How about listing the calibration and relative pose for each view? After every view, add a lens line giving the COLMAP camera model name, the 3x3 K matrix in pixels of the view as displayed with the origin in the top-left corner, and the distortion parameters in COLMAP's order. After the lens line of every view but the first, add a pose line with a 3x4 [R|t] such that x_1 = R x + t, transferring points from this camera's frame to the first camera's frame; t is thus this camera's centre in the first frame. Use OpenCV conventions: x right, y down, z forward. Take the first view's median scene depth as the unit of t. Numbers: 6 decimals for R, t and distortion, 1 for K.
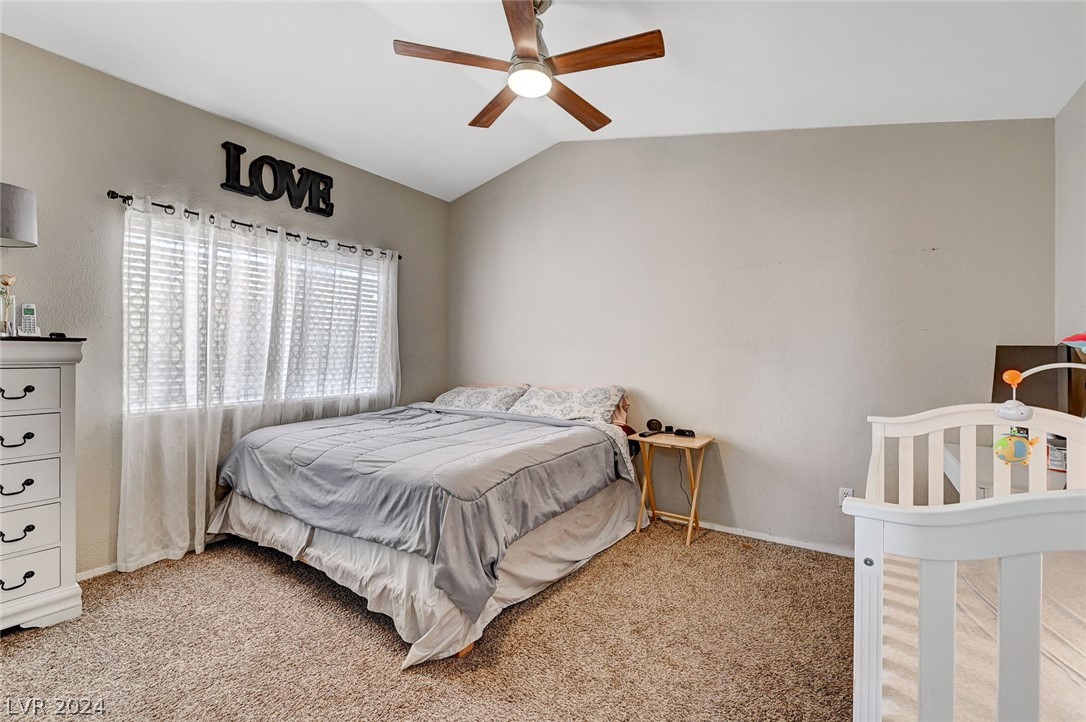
lens RADIAL K [[440.7, 0, 543.6], [0, 440.7, 356.2], [0, 0, 1]] dist [0.003243, 0.000355]
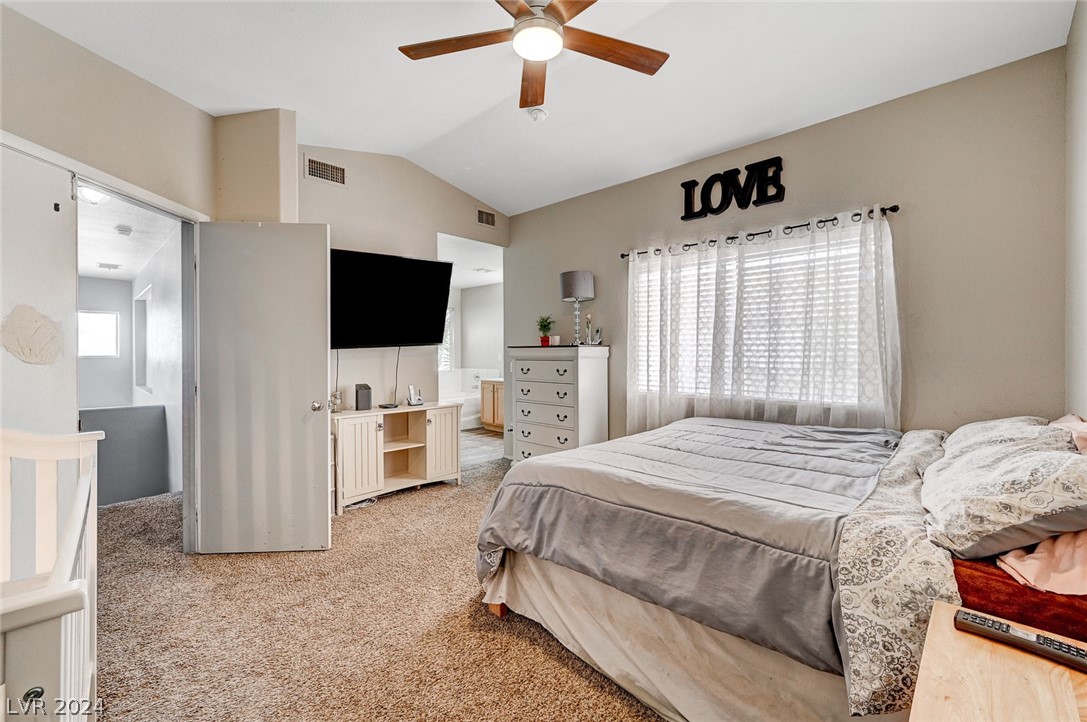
lens RADIAL K [[441.1, 0, 544.1], [0, 441.1, 356.2], [0, 0, 1]] dist [0.003243, 0.000355]
pose [[-0.112699, 0.003417, -0.993623, 0.571785], [0.000032, 0.999994, 0.003435, -0.000708], [0.993629, 0.000355, -0.112698, 0.759465]]
